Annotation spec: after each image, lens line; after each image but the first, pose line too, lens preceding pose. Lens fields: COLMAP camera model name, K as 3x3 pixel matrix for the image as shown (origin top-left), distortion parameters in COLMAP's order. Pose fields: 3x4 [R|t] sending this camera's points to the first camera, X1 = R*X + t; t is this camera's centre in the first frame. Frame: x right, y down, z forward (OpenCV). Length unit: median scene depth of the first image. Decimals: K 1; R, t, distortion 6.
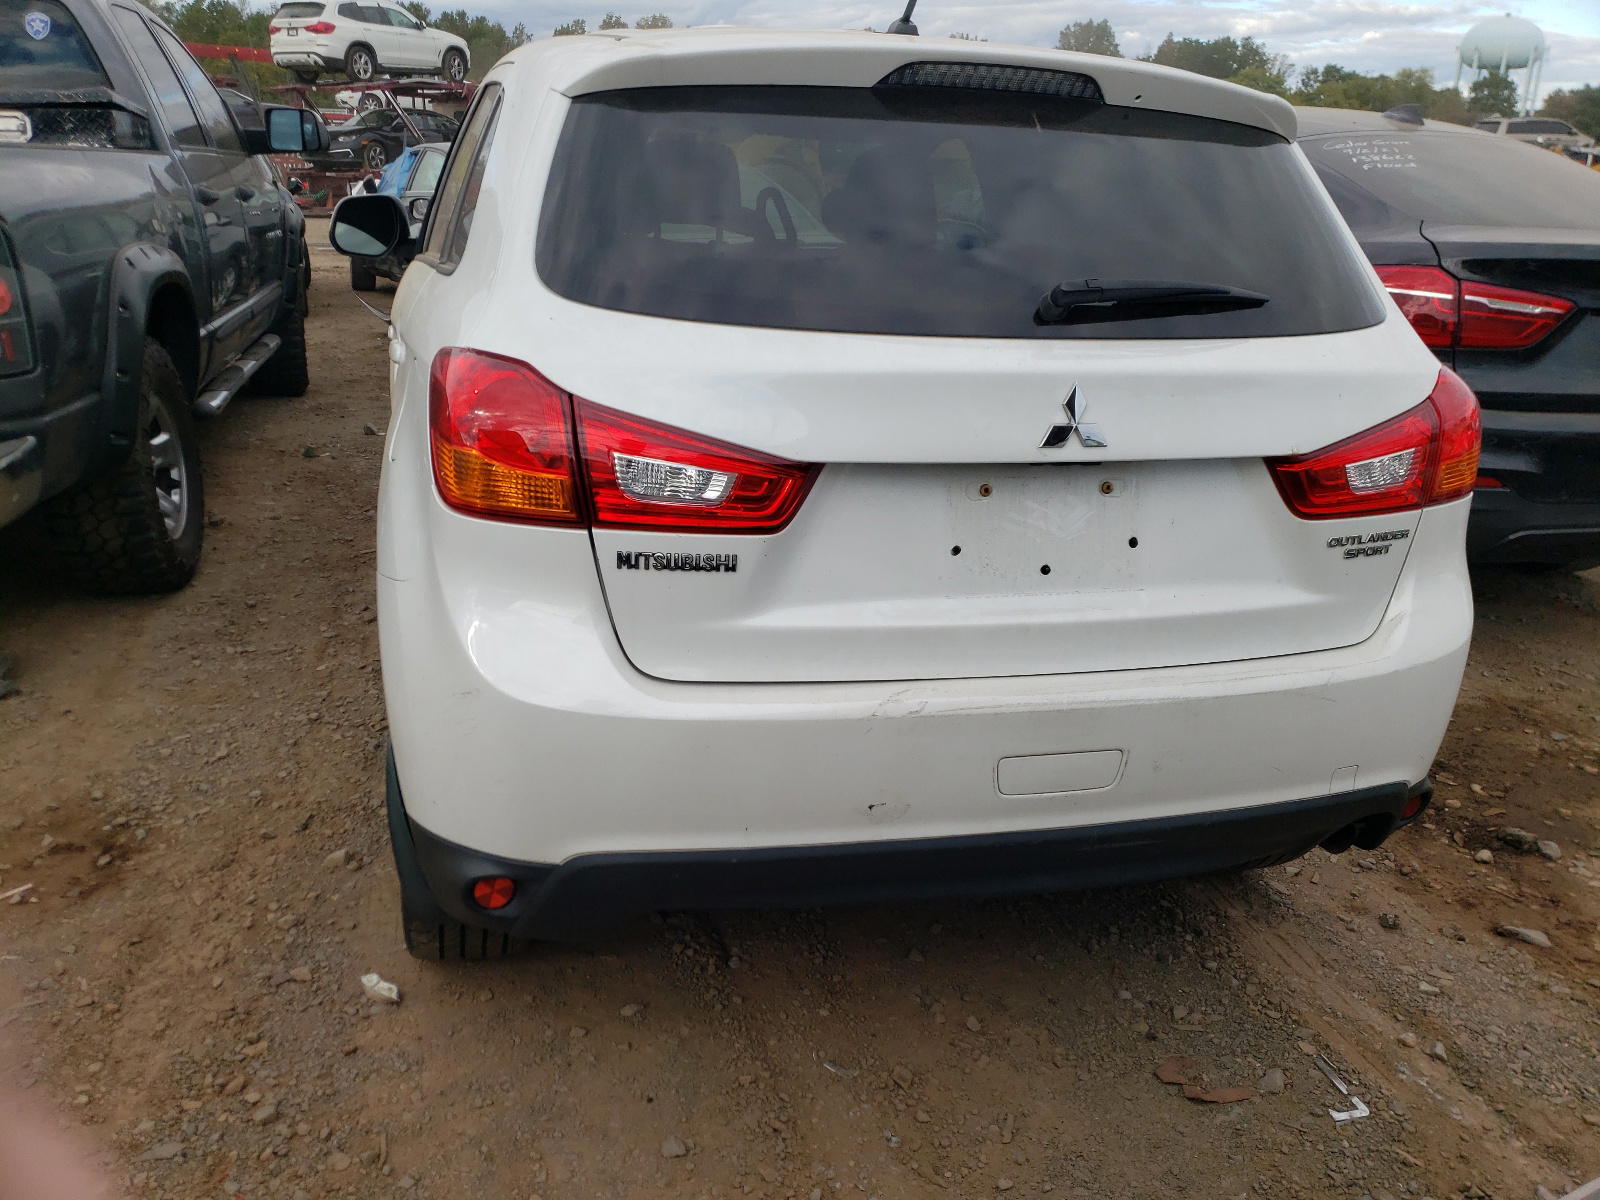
lens RADIAL K [[1316.1, 0, 791.8], [0, 1316.1, 607.0], [0, 0, 1]] dist [0.040990, -0.010328]
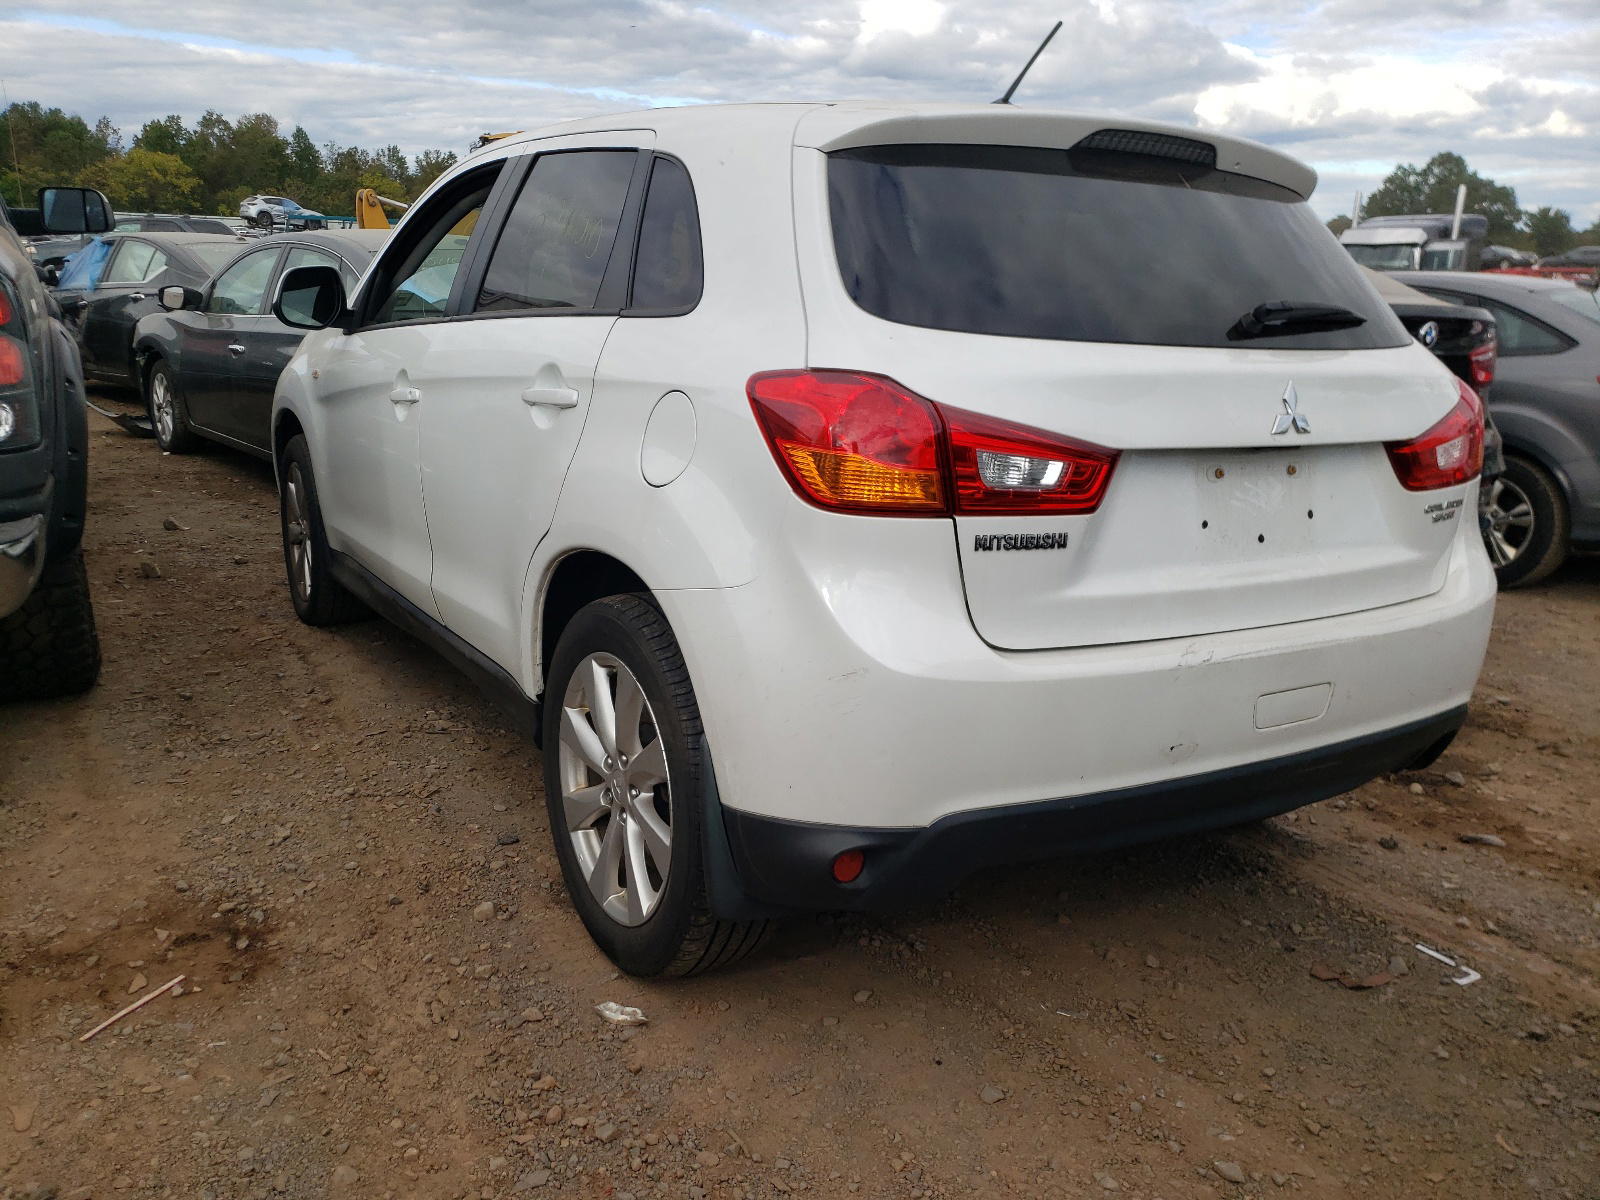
lens RADIAL K [[1316.1, 0, 806.1], [0, 1316.1, 590.2], [0, 0, 1]] dist [0.040990, -0.010328]
pose [[0.957018, -0.069351, 0.281615, -0.516739], [0.092730, 0.993190, -0.070540, 0.061800], [-0.274805, 0.093622, 0.956931, -0.035777]]
